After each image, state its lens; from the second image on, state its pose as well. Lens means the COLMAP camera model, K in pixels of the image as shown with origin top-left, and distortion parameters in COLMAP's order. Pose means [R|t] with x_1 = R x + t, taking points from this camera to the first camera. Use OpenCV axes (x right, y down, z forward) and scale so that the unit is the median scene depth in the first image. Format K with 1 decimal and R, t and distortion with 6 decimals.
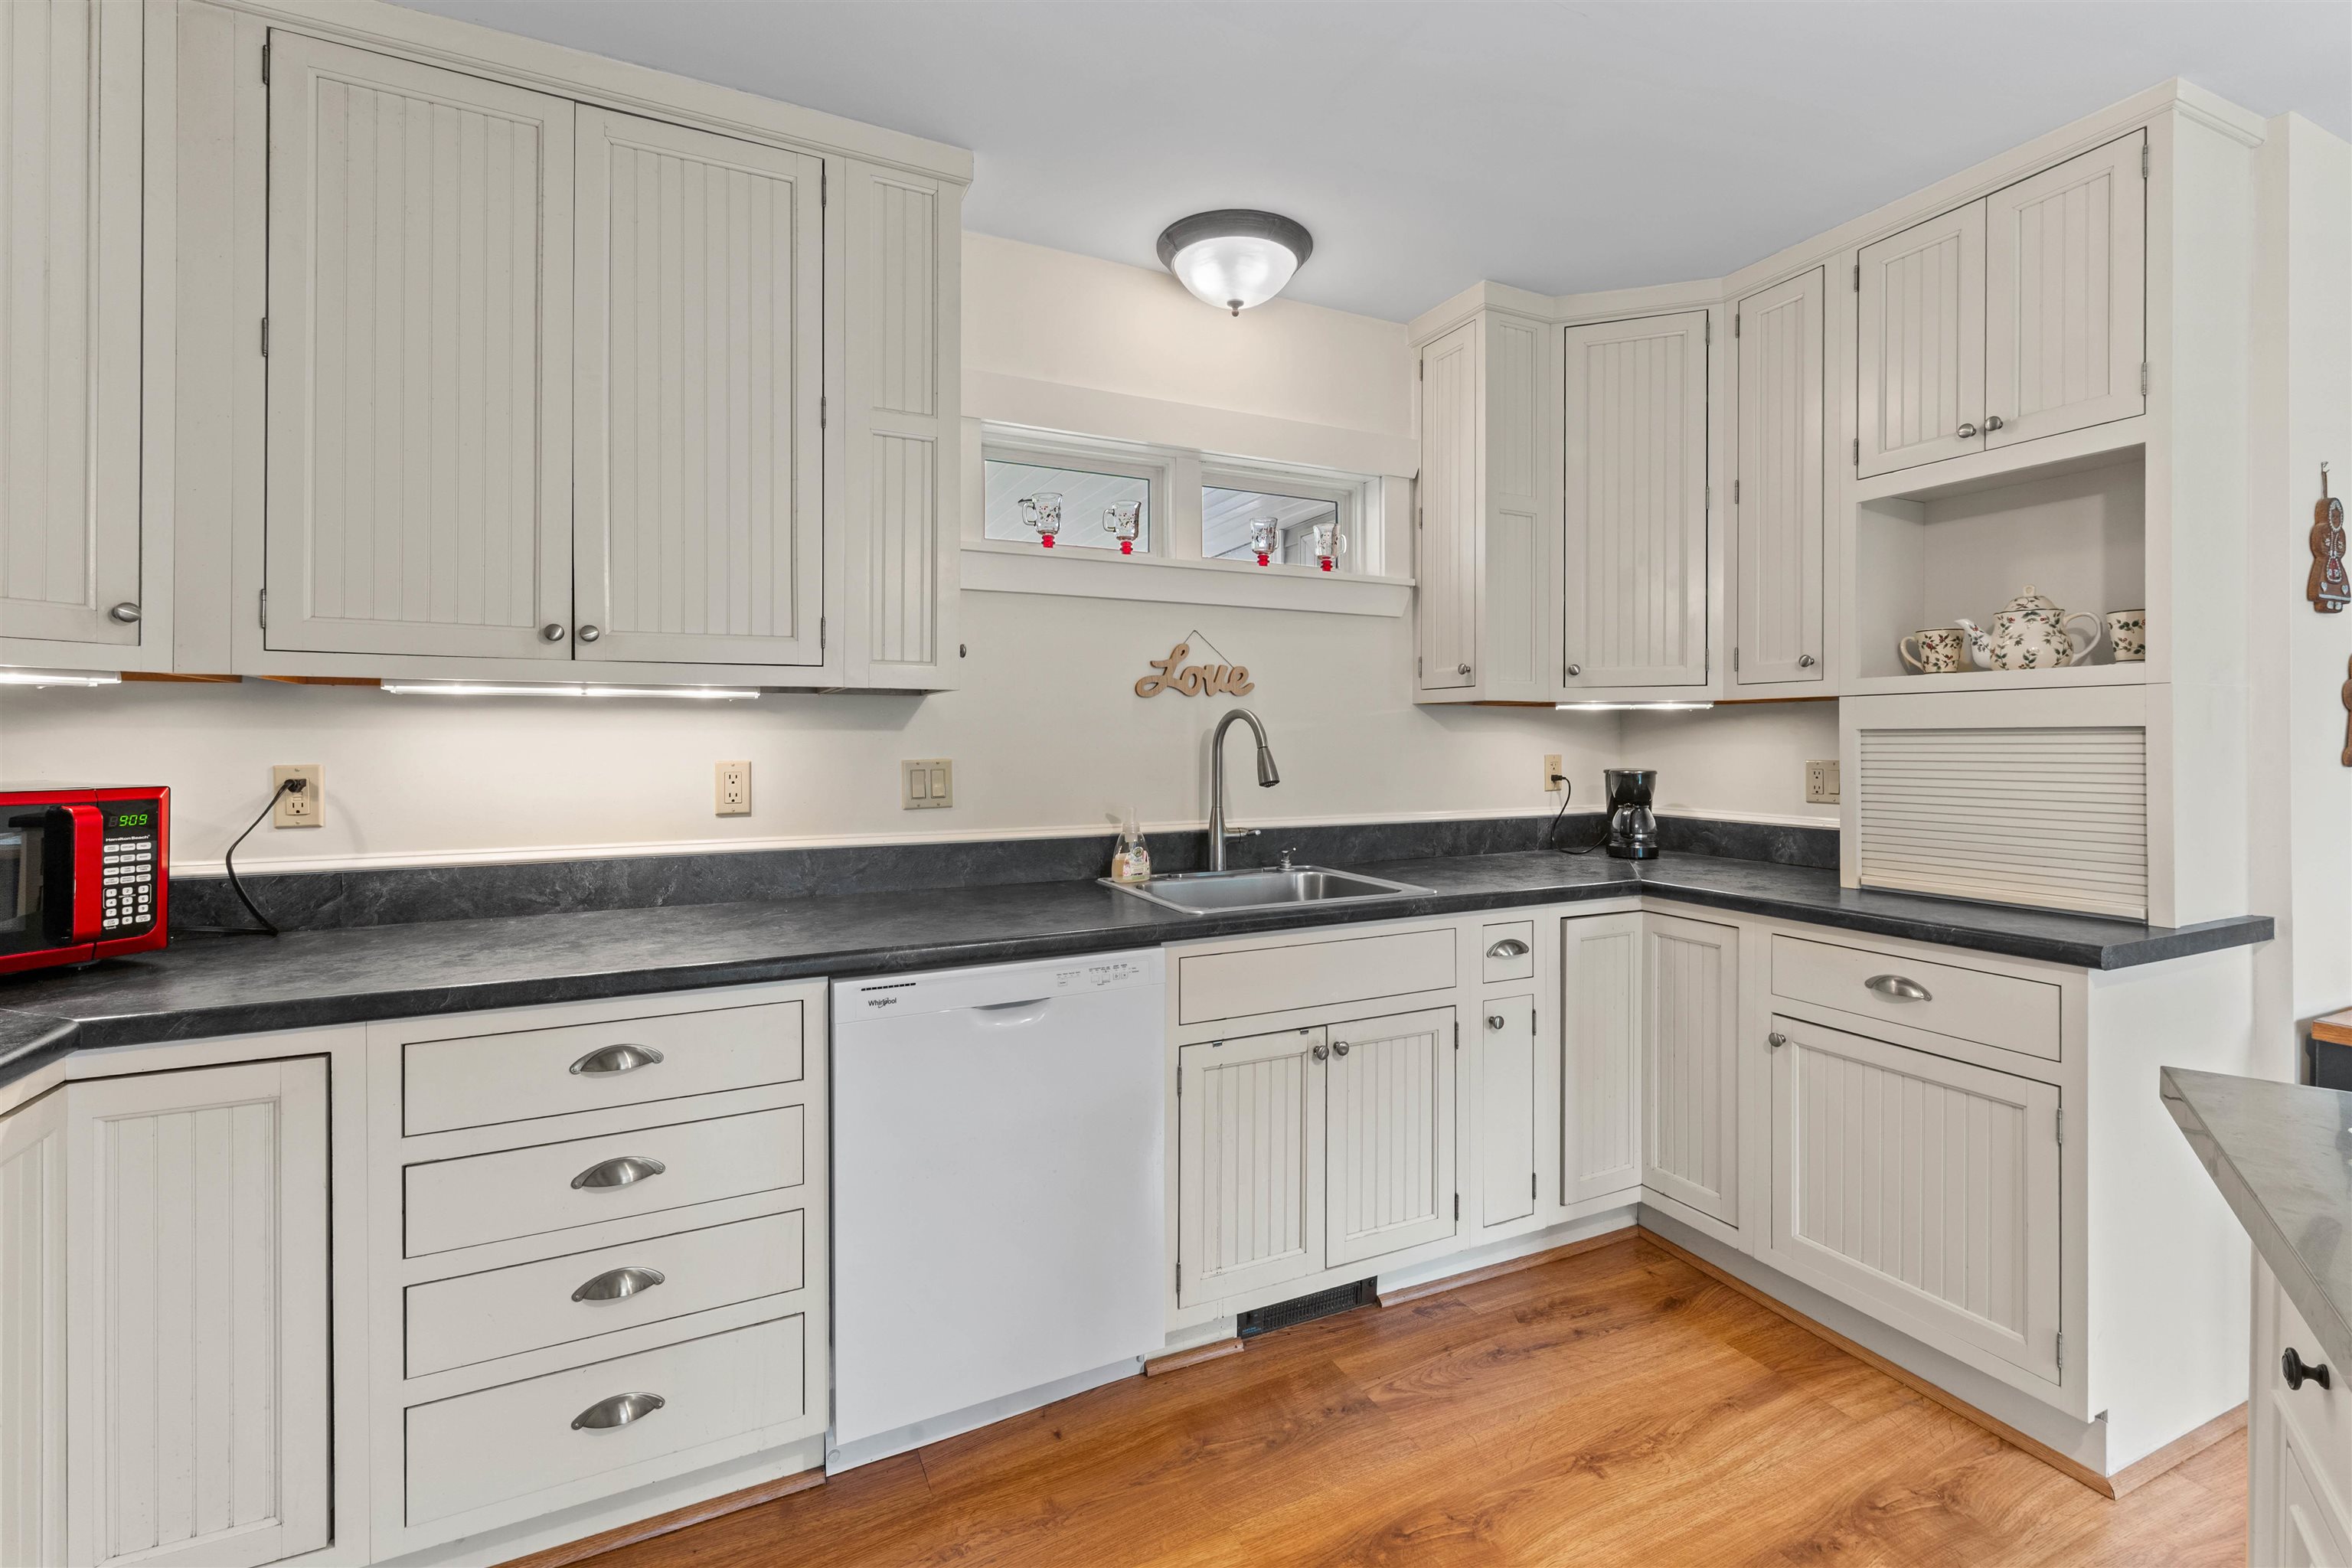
lens RADIAL K [[1029.3, 0, 1202.8], [0, 1029.3, 736.2], [0, 0, 1]] dist [0.001041, -0.000583]
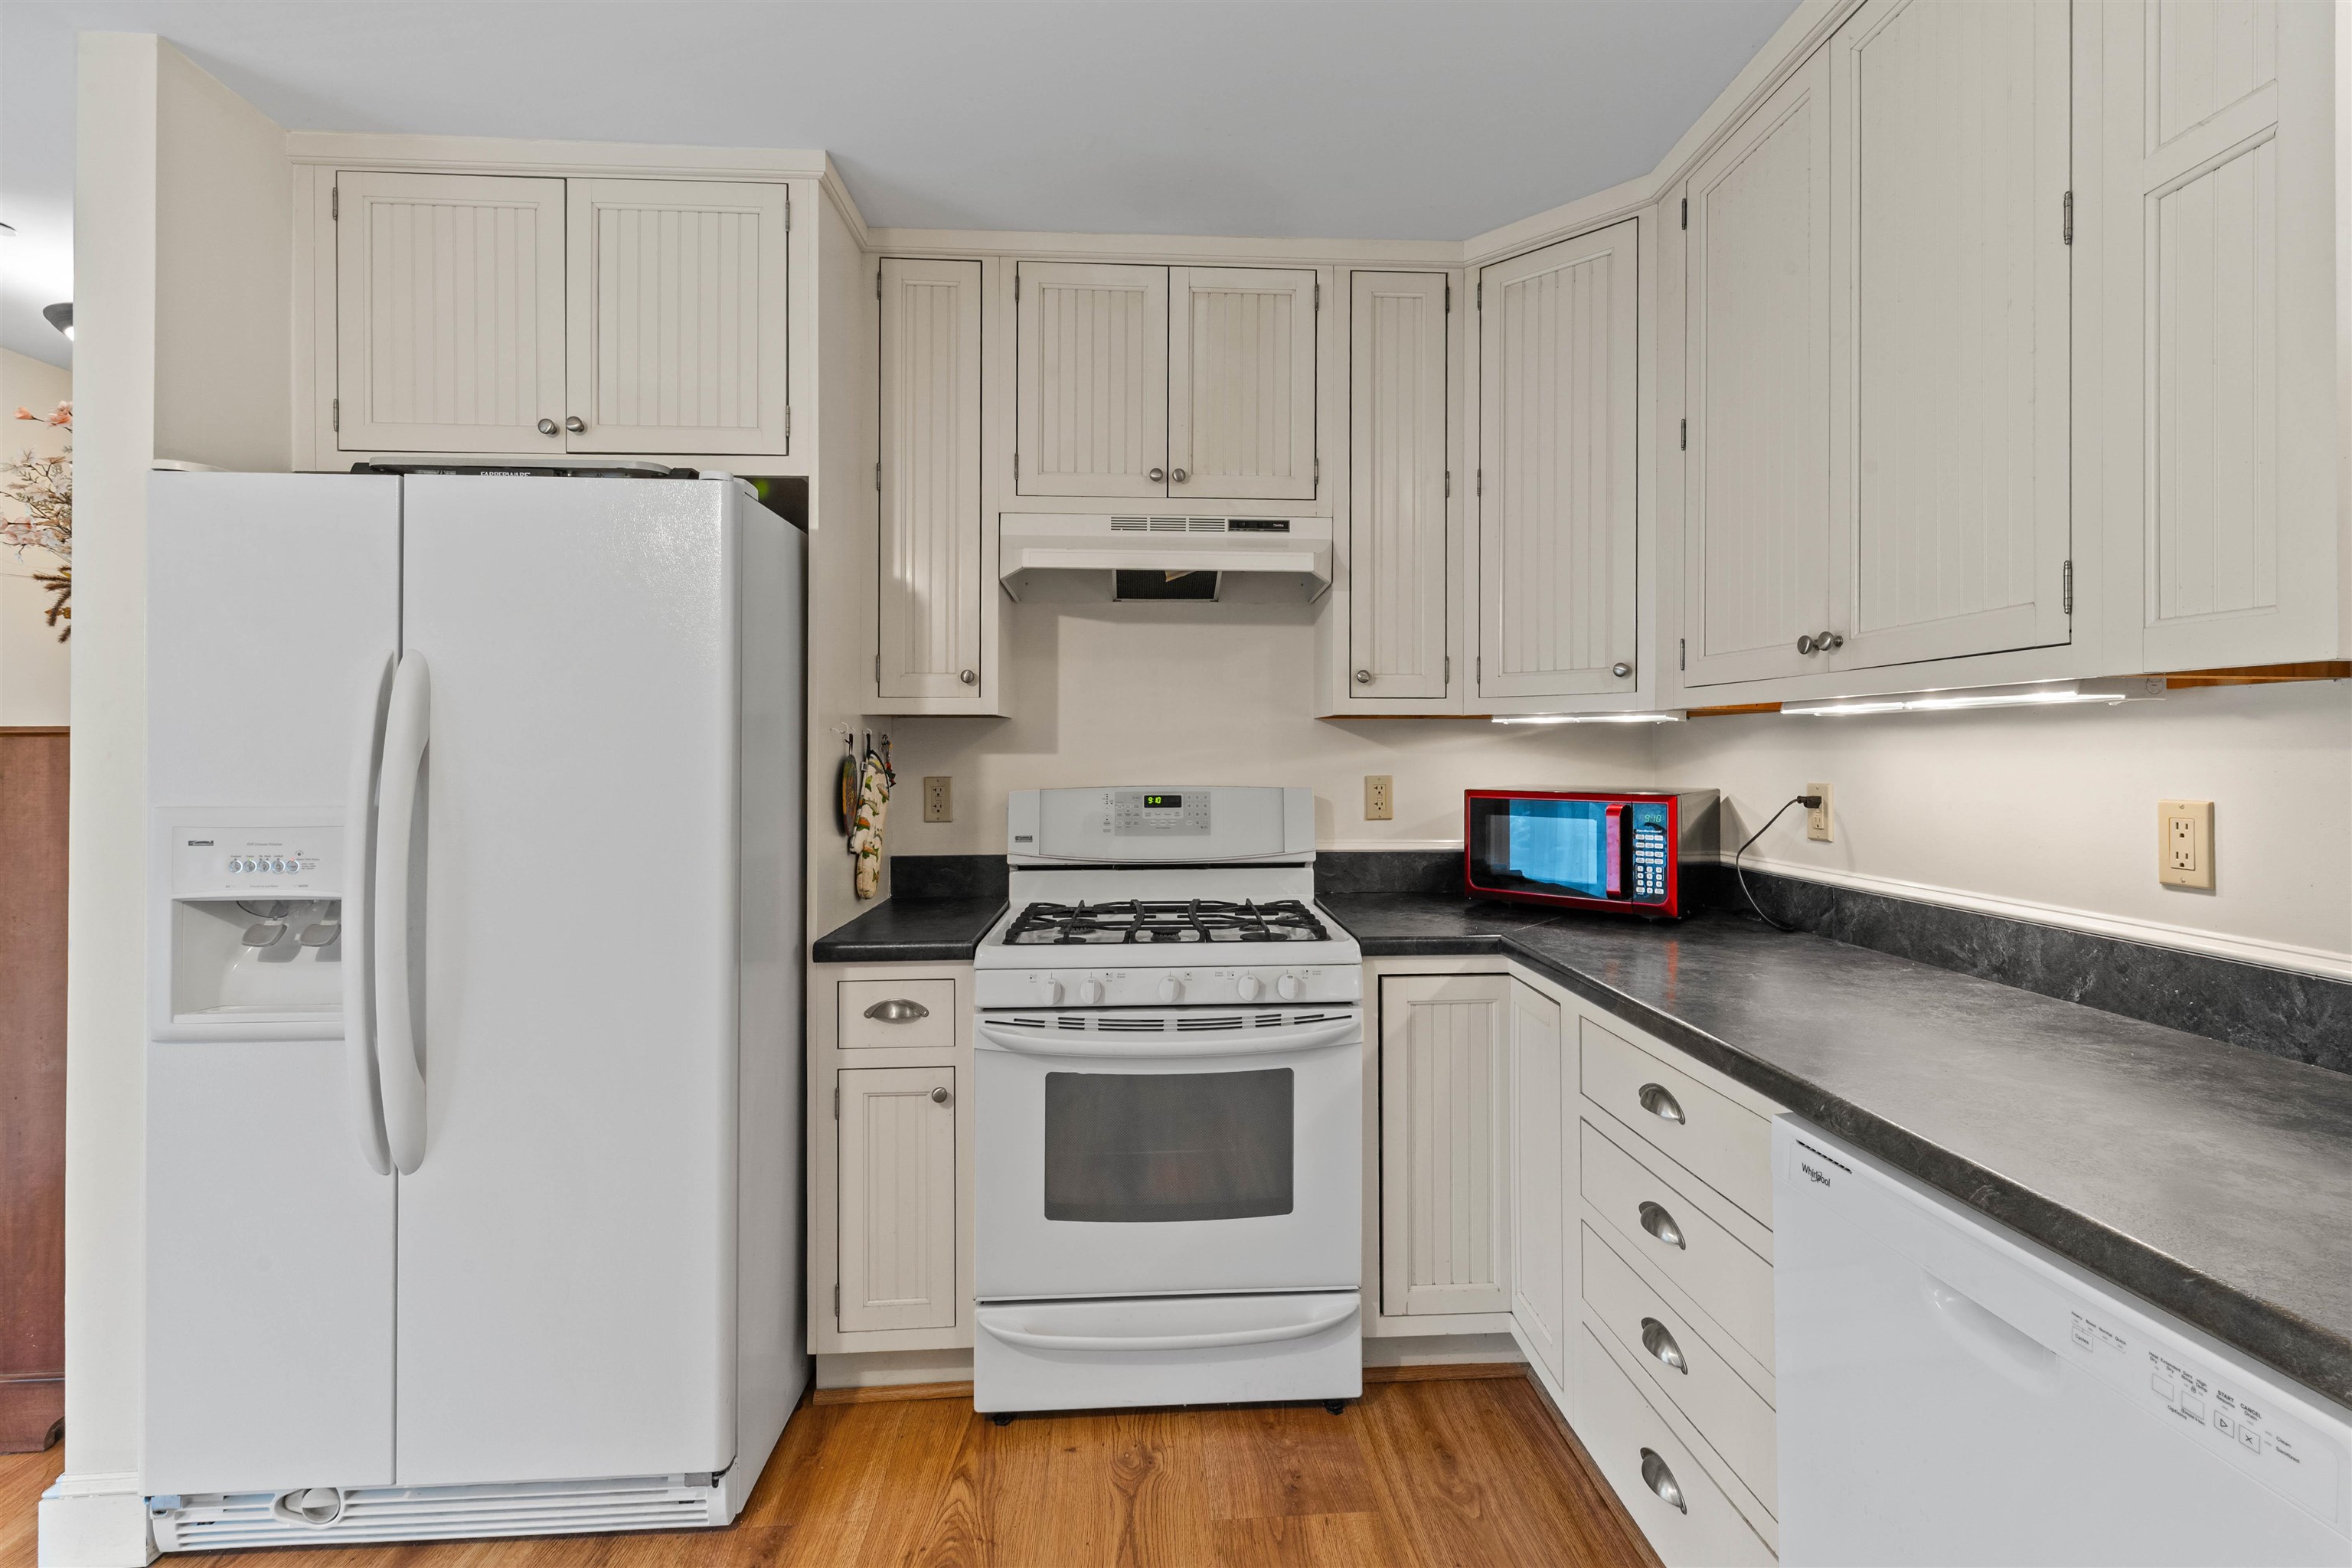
lens RADIAL K [[1047.0, 0, 1198.4], [0, 1047.0, 747.4], [0, 0, 1]] dist [0.001602, 0.000049]
pose [[-0.375877, -0.002410, -0.926666, 0.372426], [0.001728, 0.999993, -0.003302, -0.007223], [0.926668, -0.002842, -0.375870, 0.744977]]
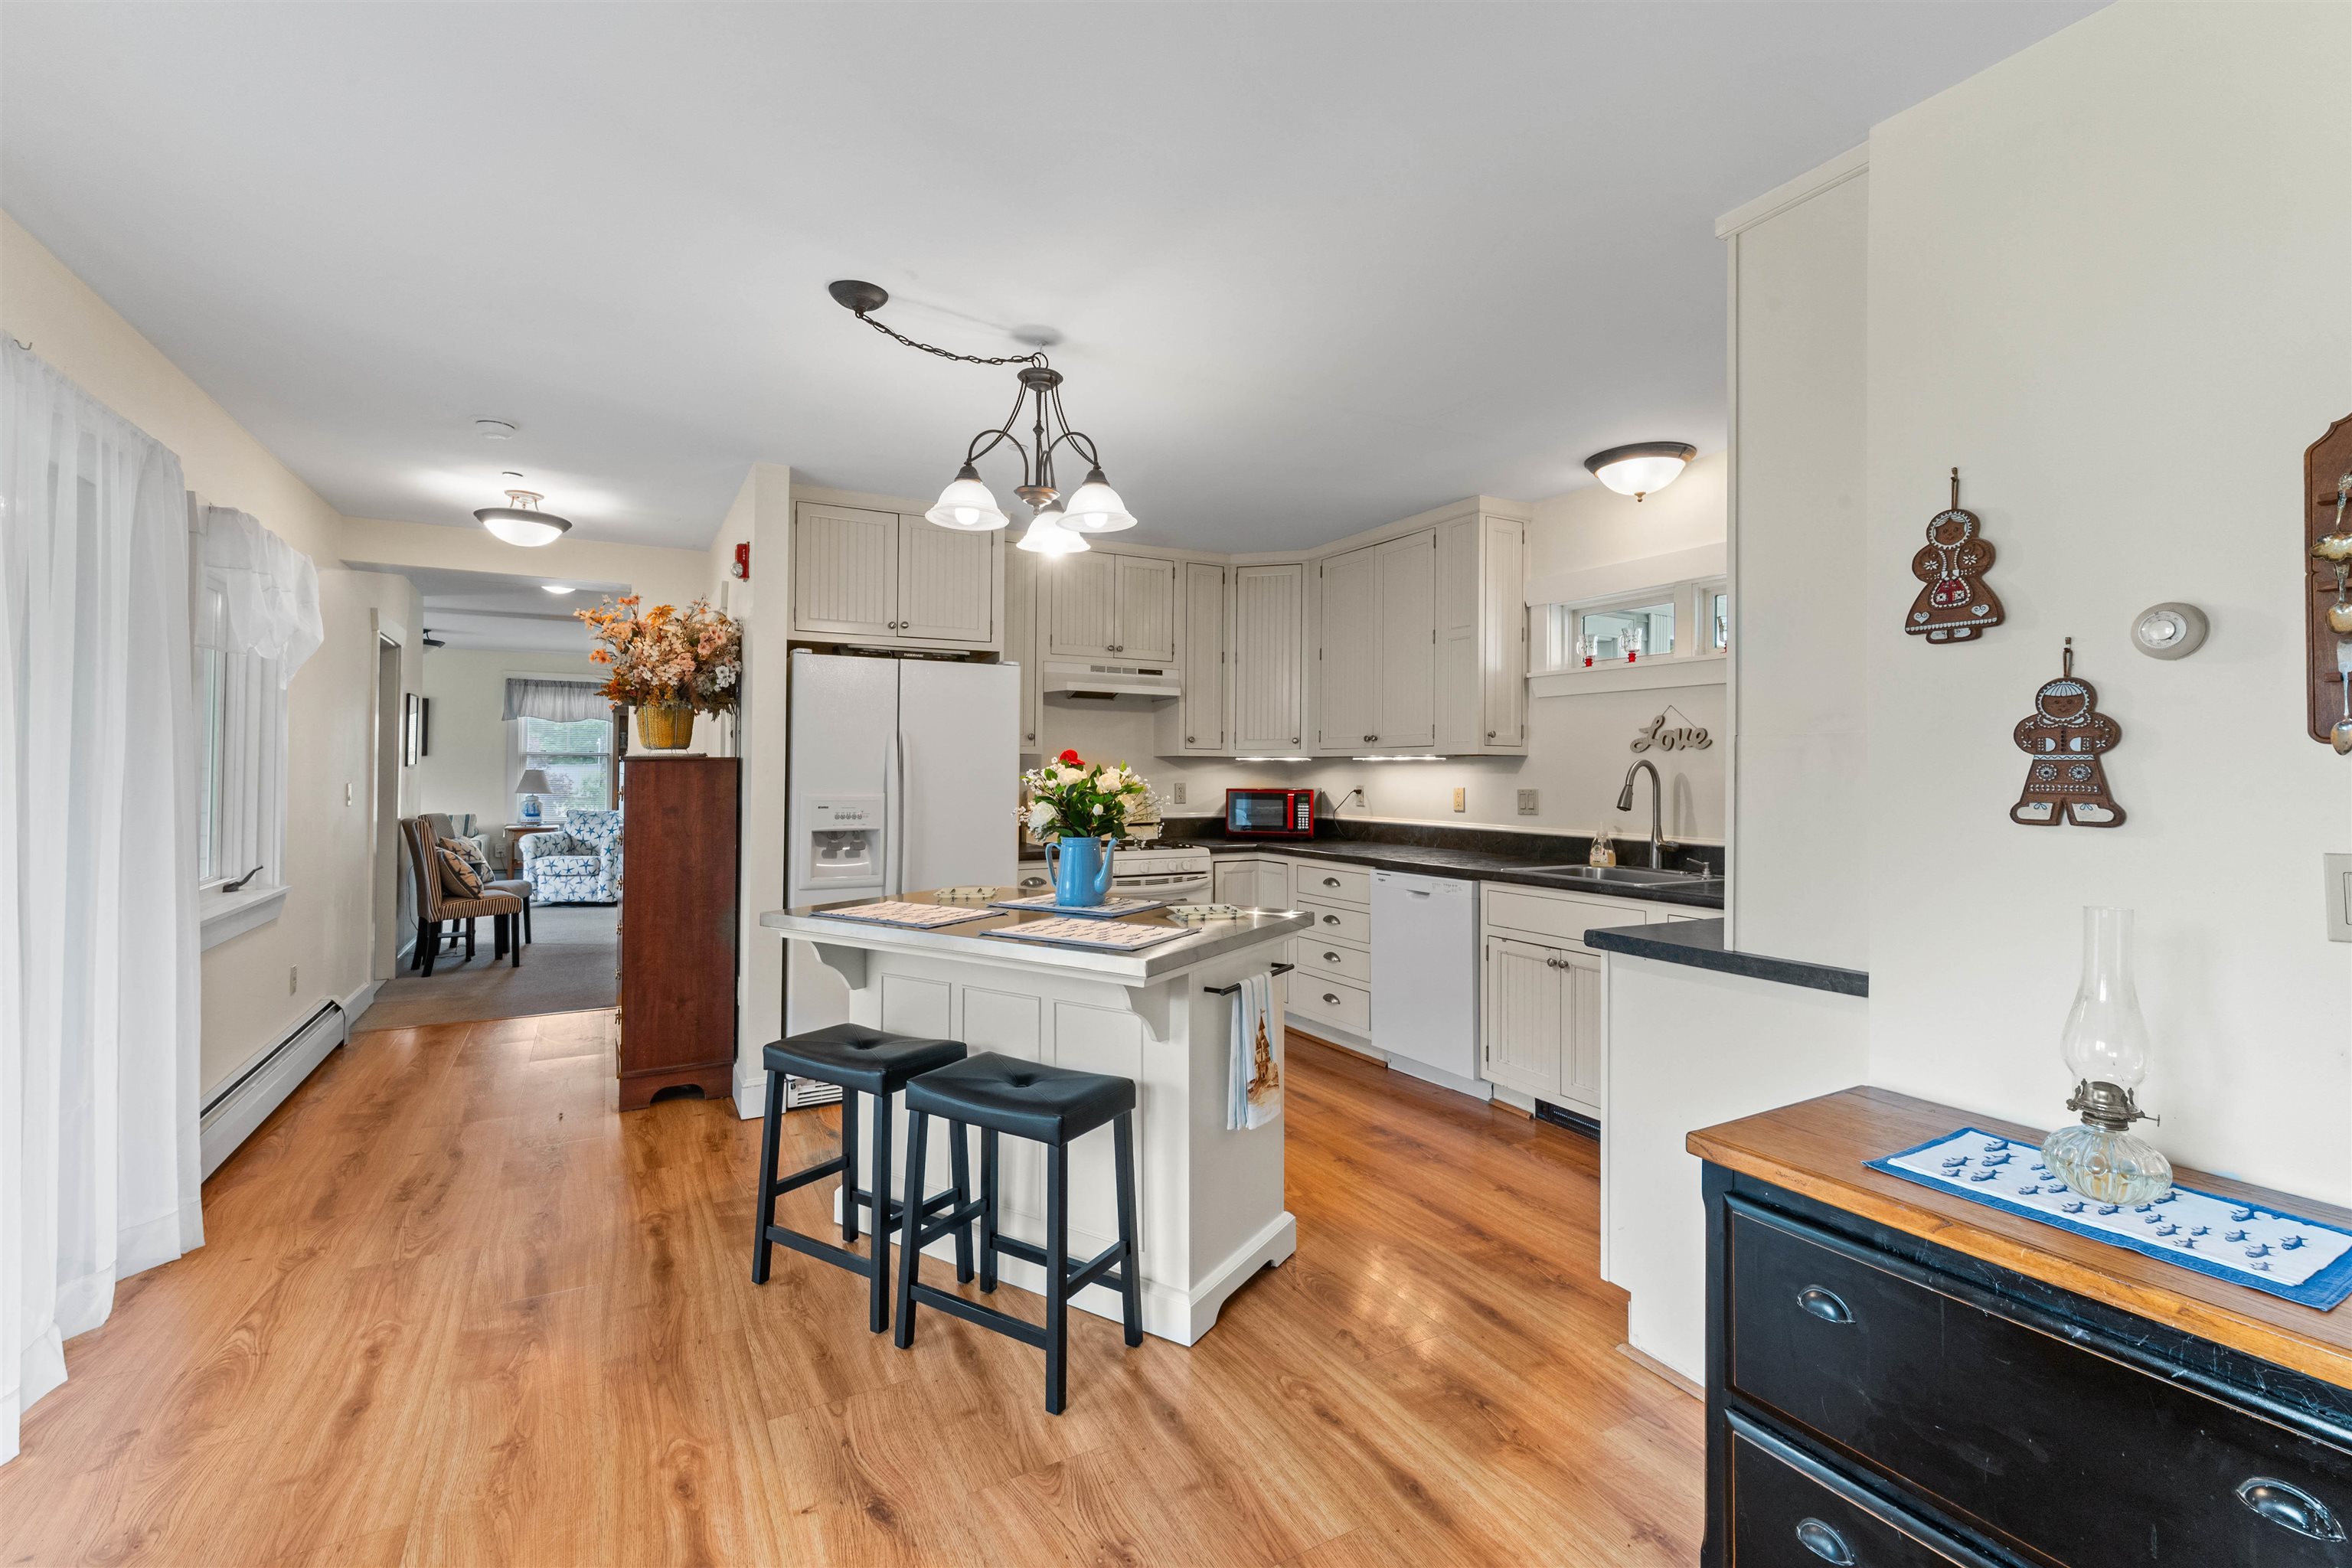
lens RADIAL K [[1021.0, 0, 1172.0], [0, 1021.0, 759.5], [0, 0, 1]] dist [0.000174, -0.000209]
pose [[0.047296, -0.011217, -0.998818, 1.861612], [-0.004473, 0.999925, -0.011441, -0.008398], [0.998871, 0.005009, 0.047243, 0.296329]]
